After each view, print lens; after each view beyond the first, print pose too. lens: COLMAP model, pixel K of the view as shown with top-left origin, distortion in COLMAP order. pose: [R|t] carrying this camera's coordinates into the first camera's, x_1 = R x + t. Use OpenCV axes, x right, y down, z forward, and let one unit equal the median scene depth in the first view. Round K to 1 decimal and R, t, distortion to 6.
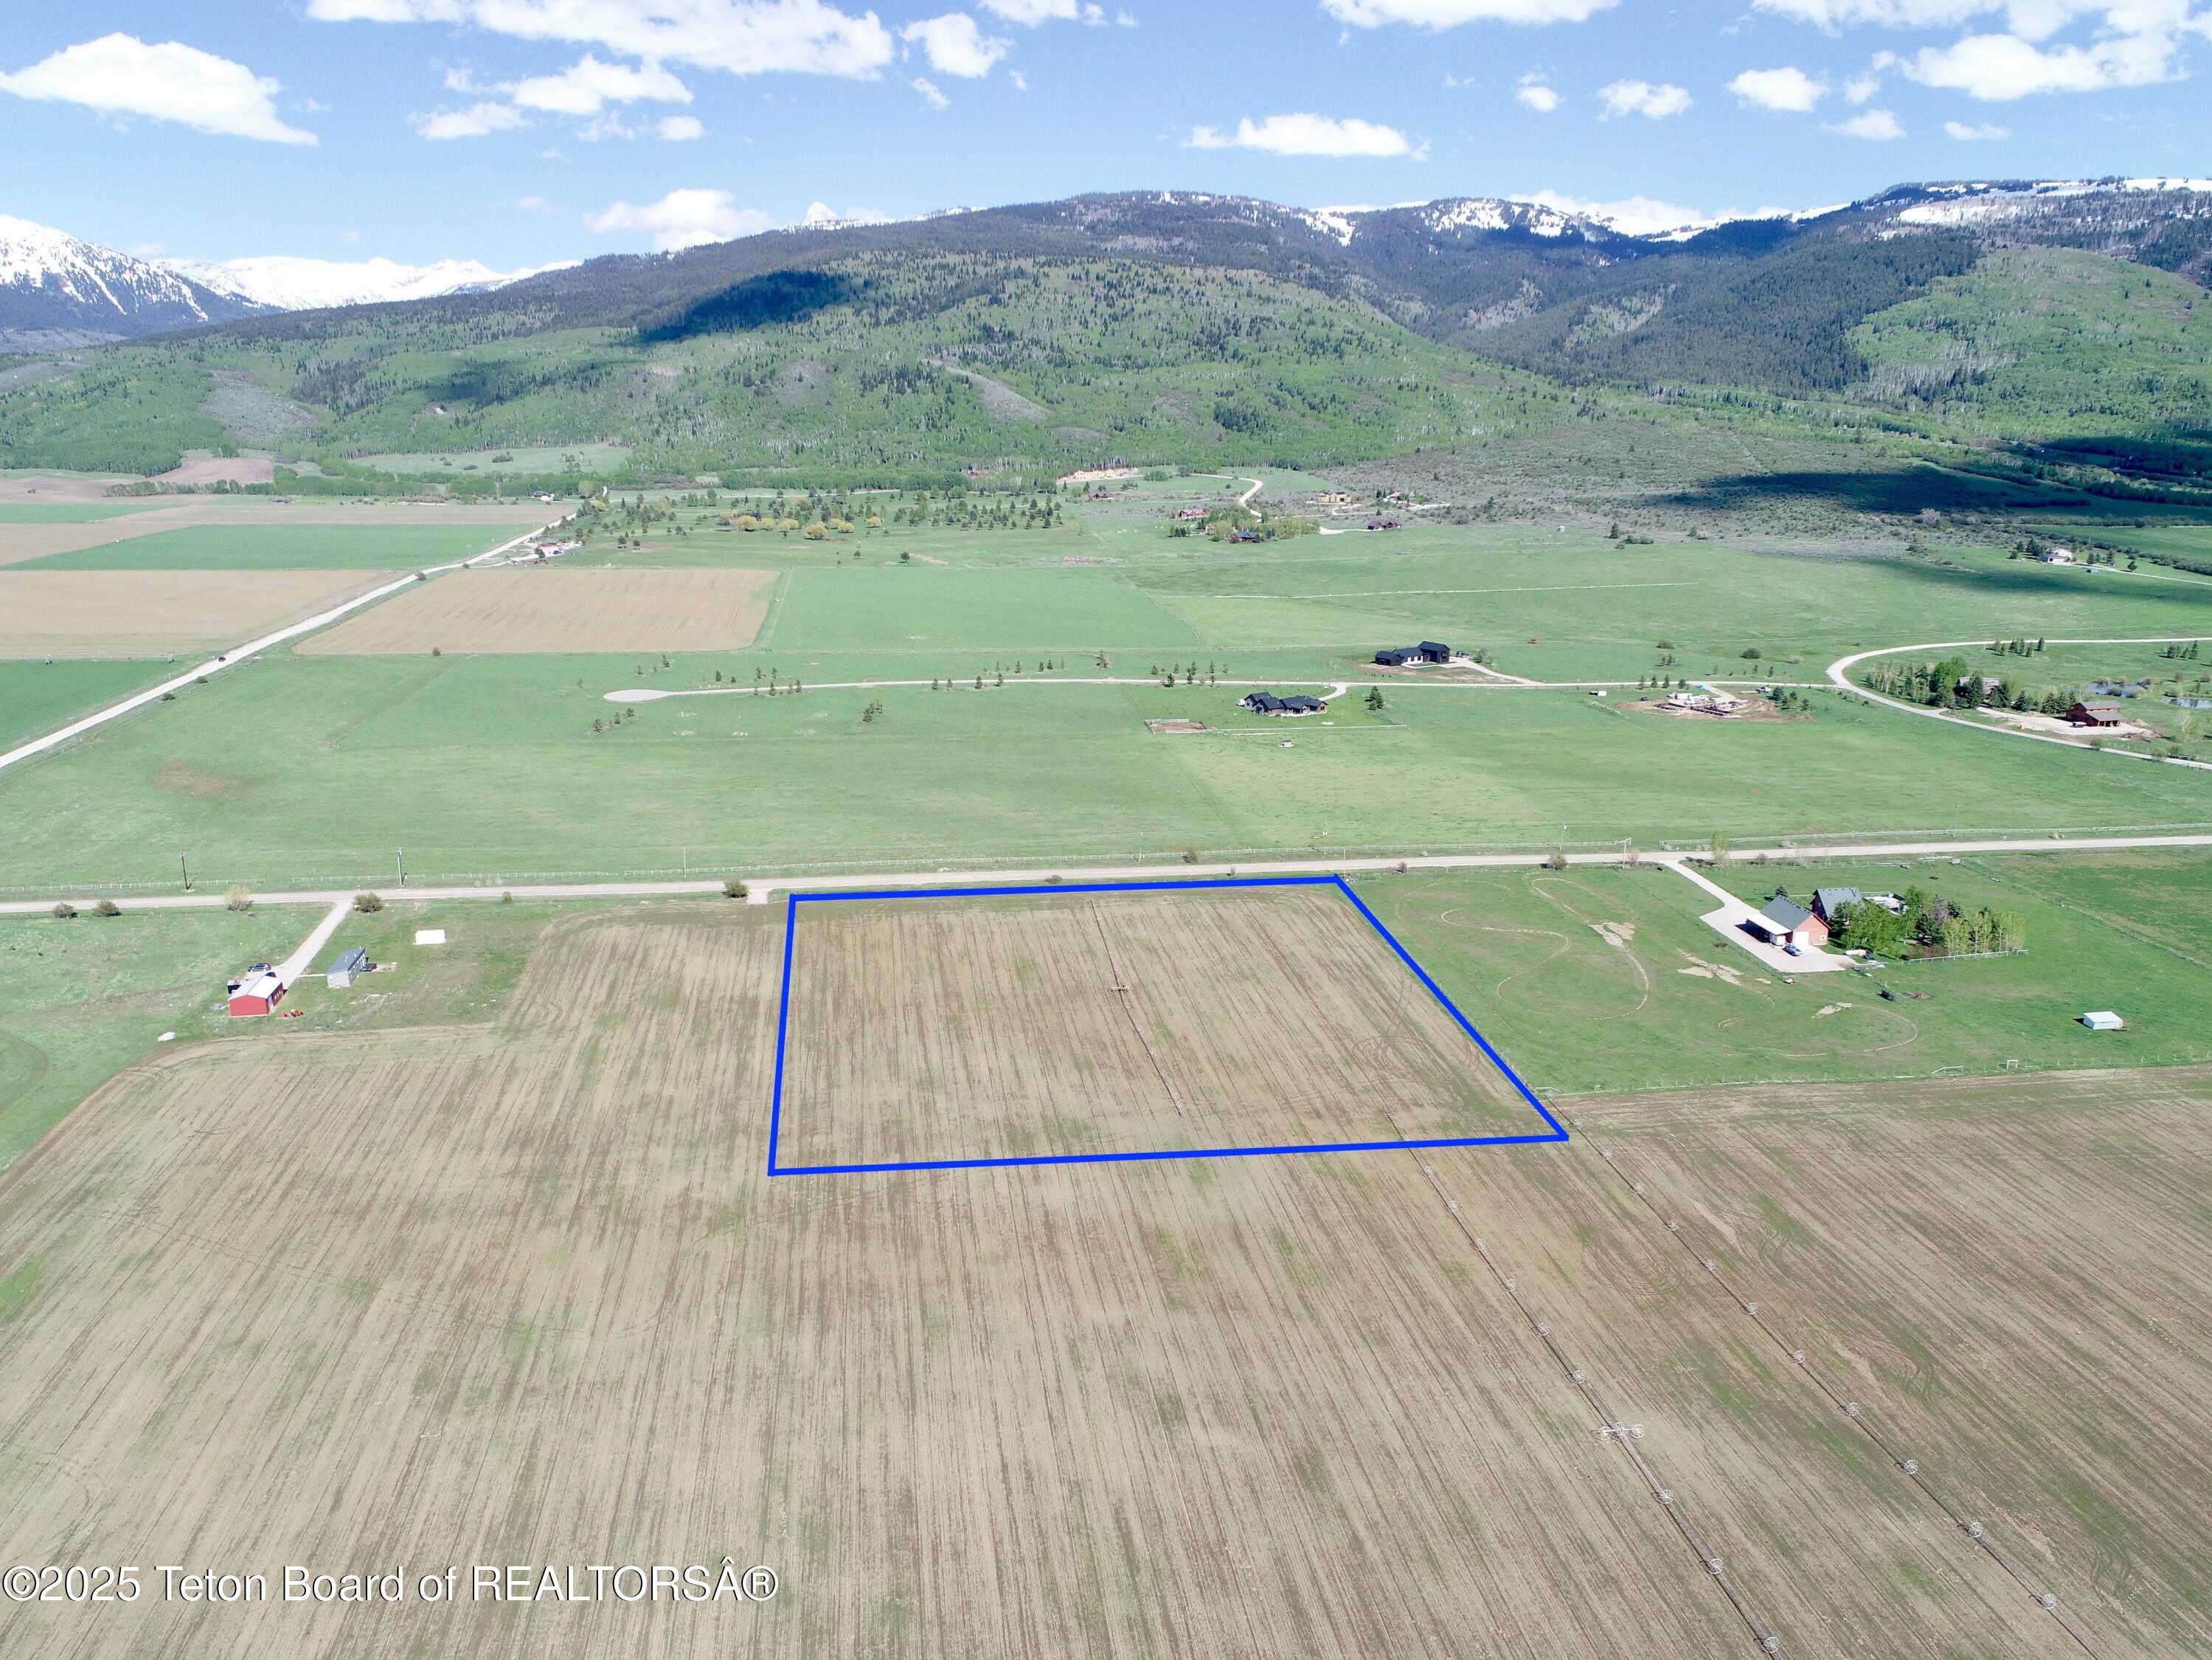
lens RADIAL K [[1672.5, 0, 1100.4], [0, 1672.5, 832.0], [0, 0, 1]] dist [0.003086, -0.002248]
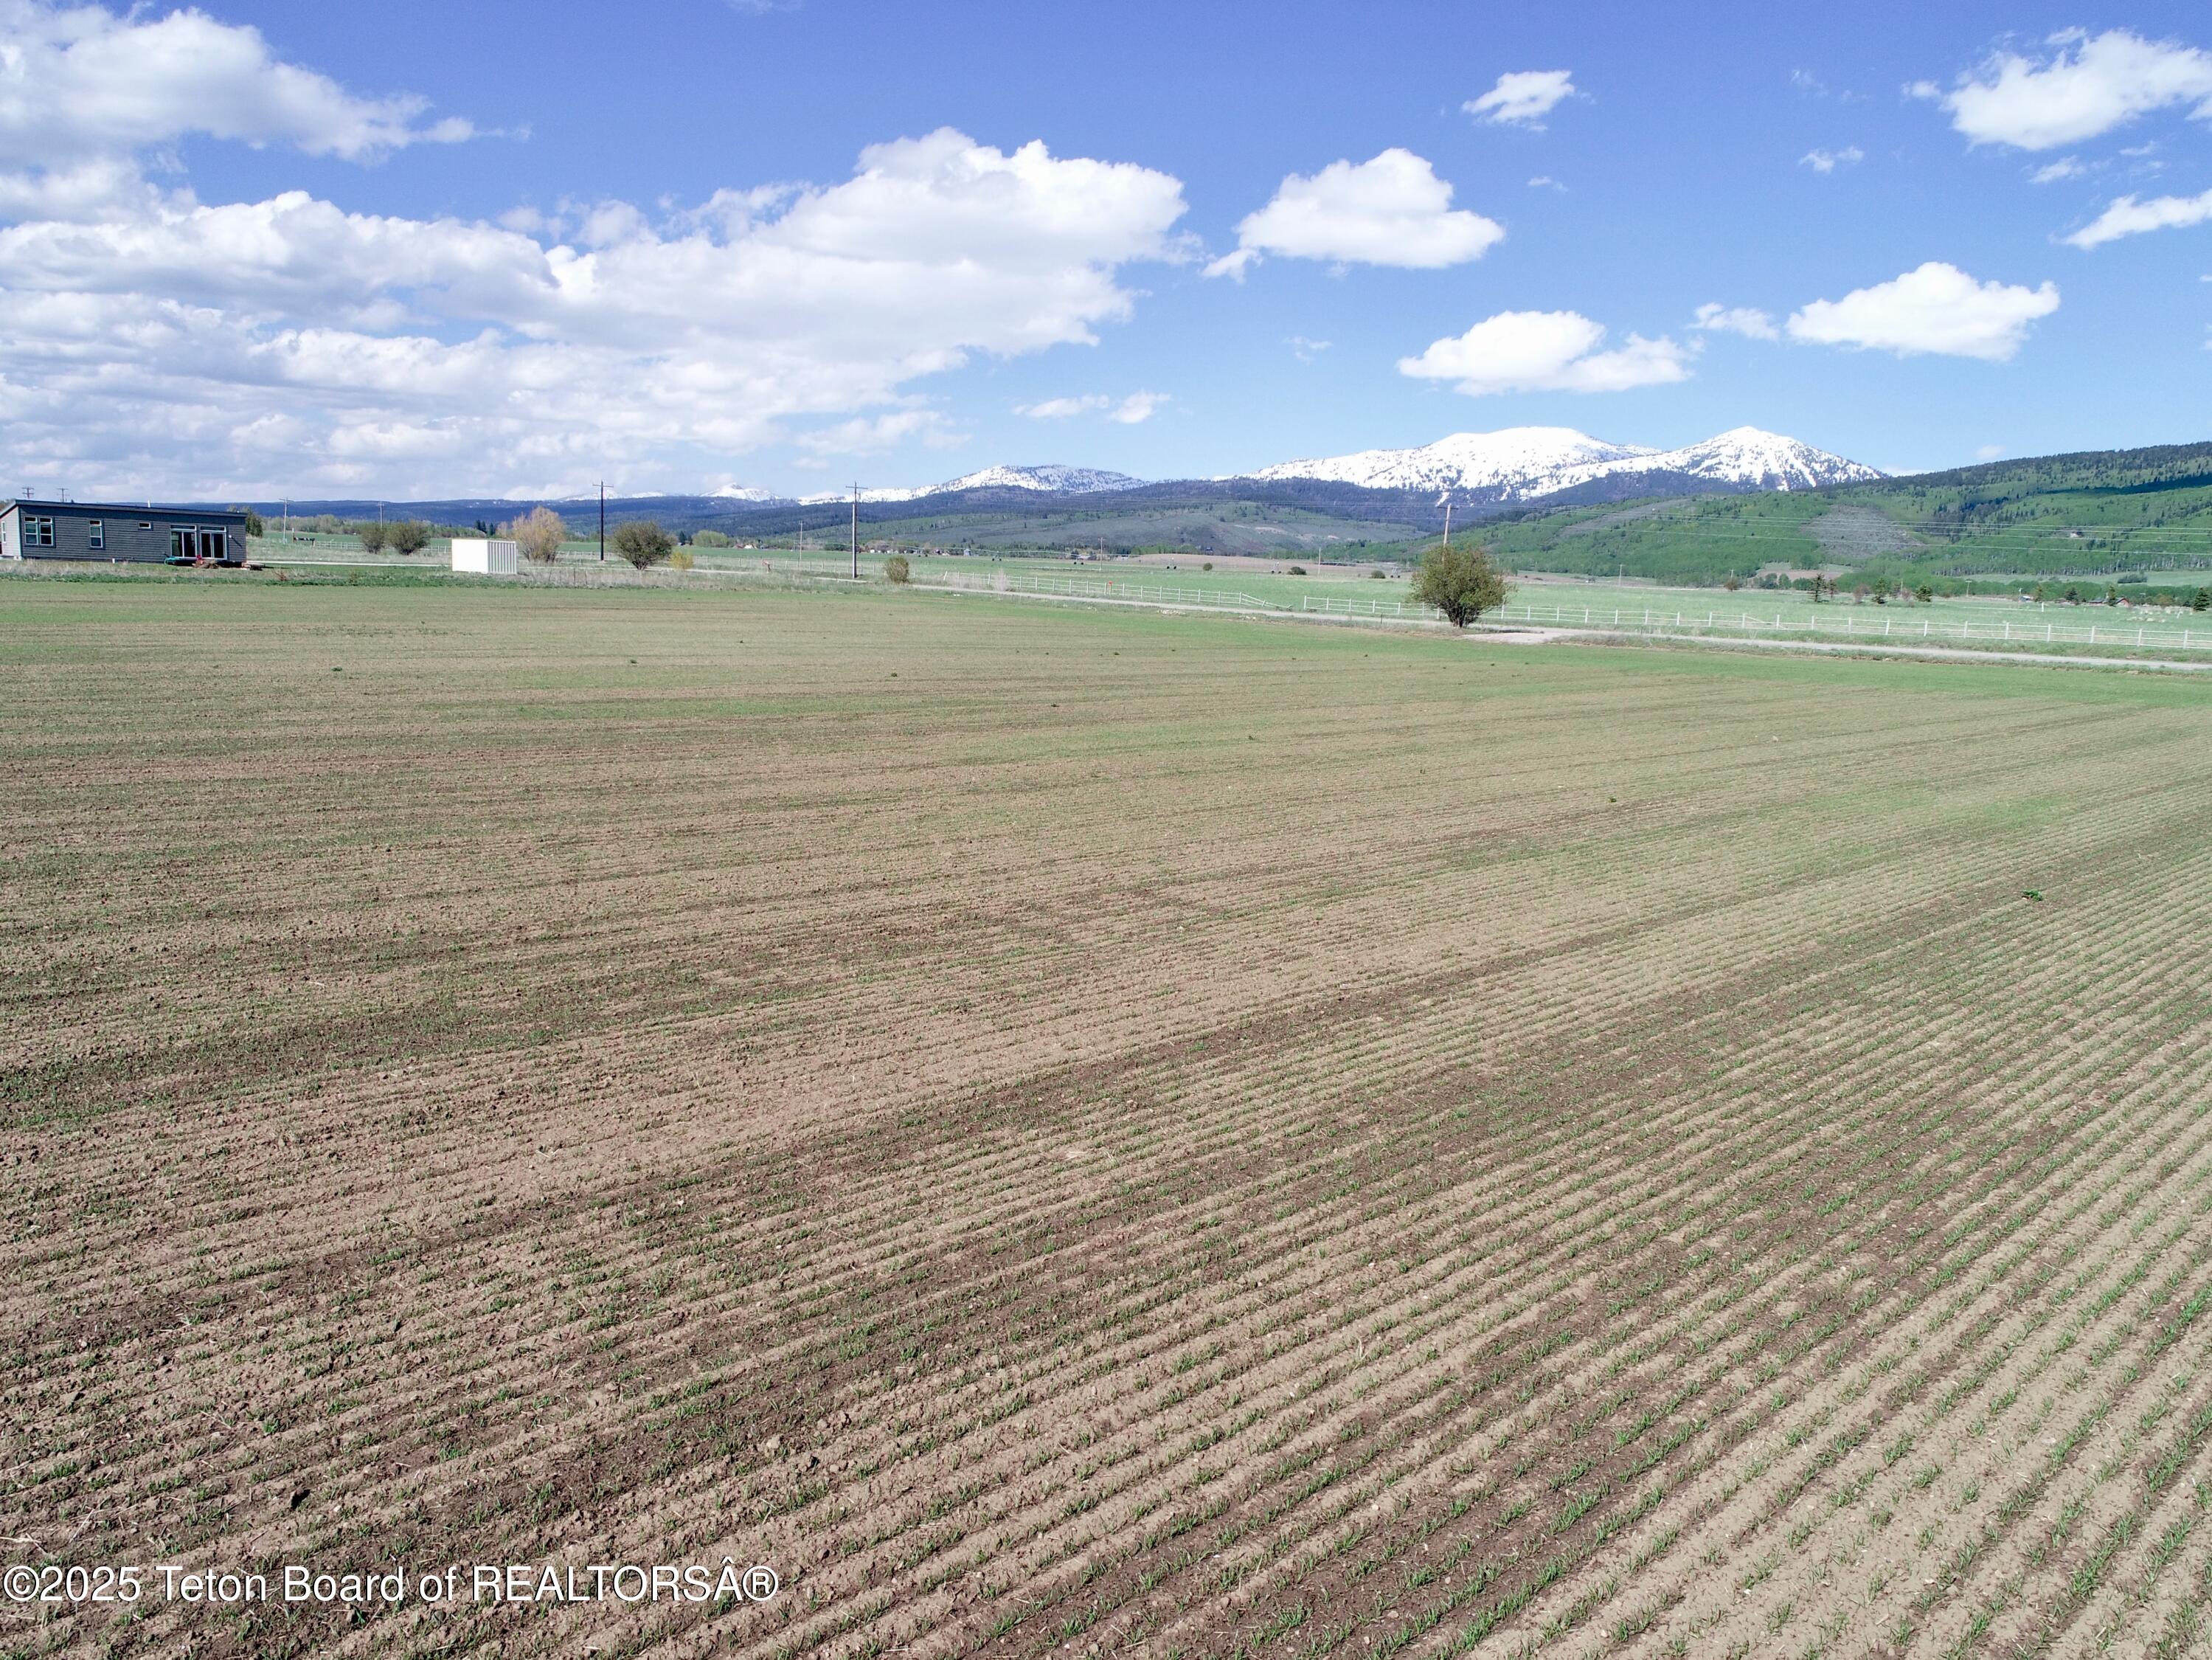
lens RADIAL K [[1672.5, 0, 1100.4], [0, 1672.5, 832.0], [0, 0, 1]] dist [0.003086, -0.002248]
pose [[0.600827, 0.141041, -0.786838, -0.057145], [-0.239514, 0.970852, -0.008866, 0.078952], [0.762653, 0.193786, 0.617096, 0.798592]]
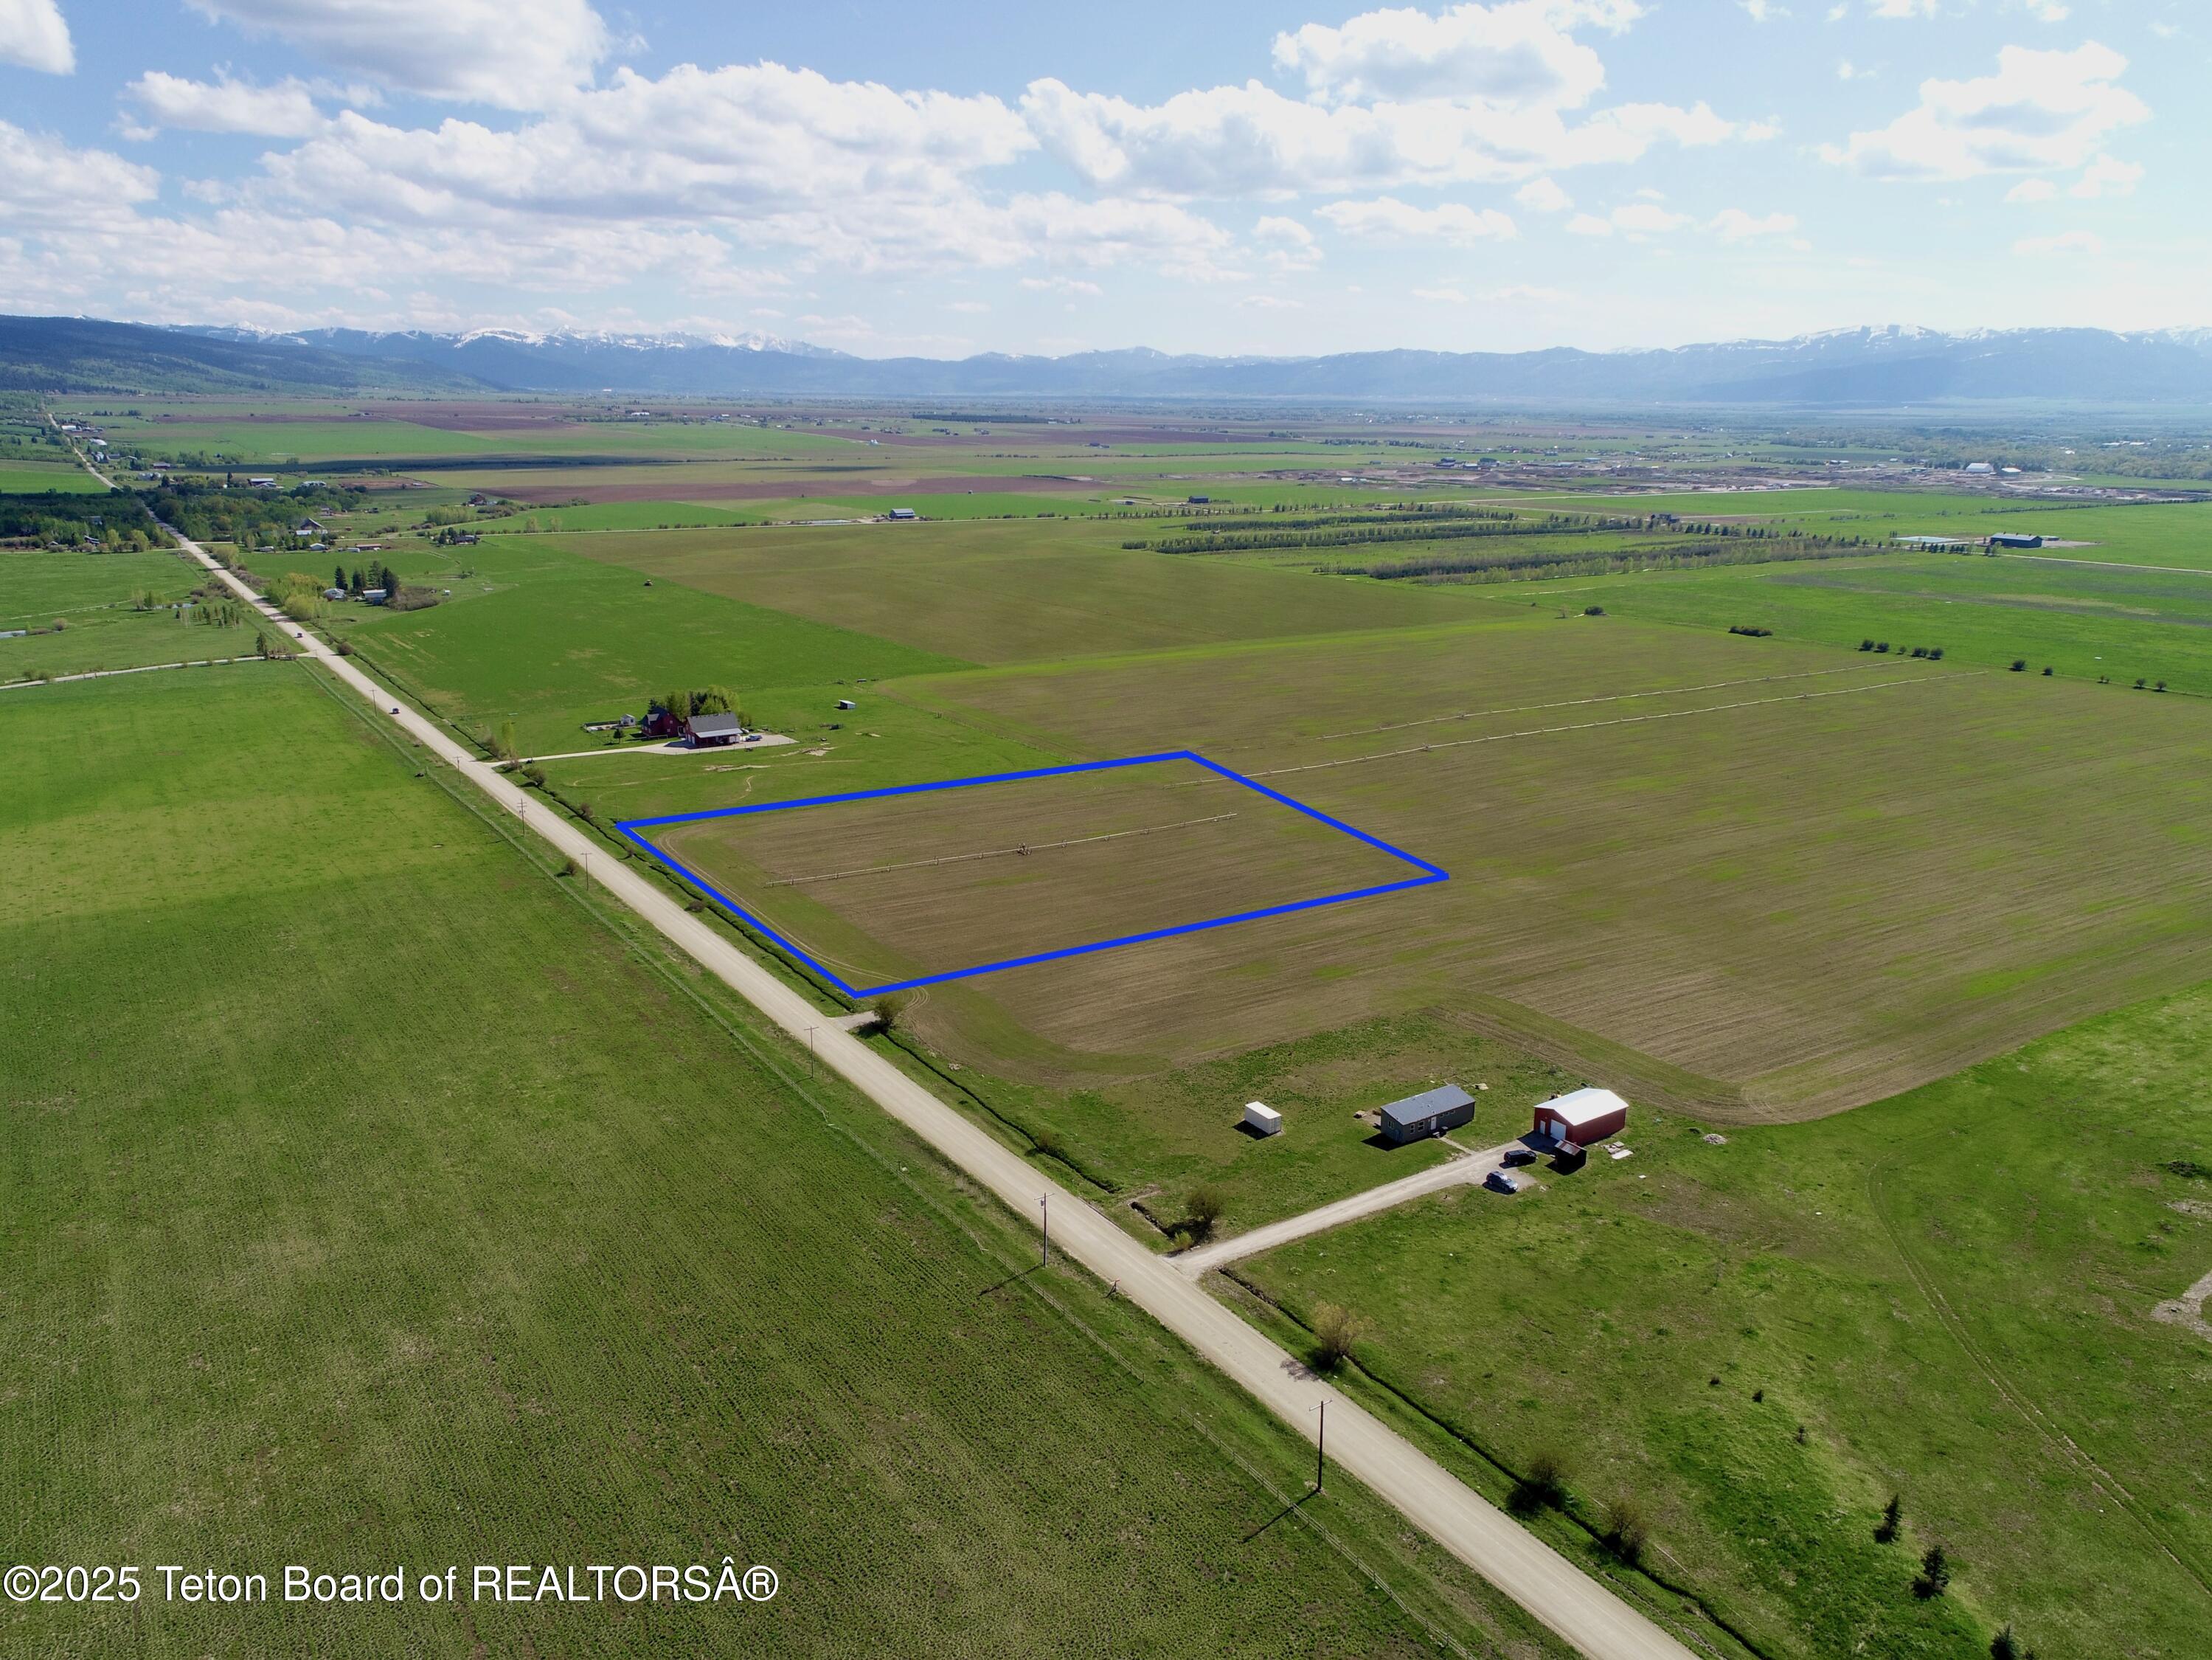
lens RADIAL K [[1672.5, 0, 1100.4], [0, 1672.5, 832.0], [0, 0, 1]] dist [0.003086, -0.002248]
pose [[-0.420454, -0.234627, 0.876452, -0.801535], [0.228948, 0.907290, 0.352714, -0.240955], [-0.877953, 0.348962, -0.327756, 1.087327]]
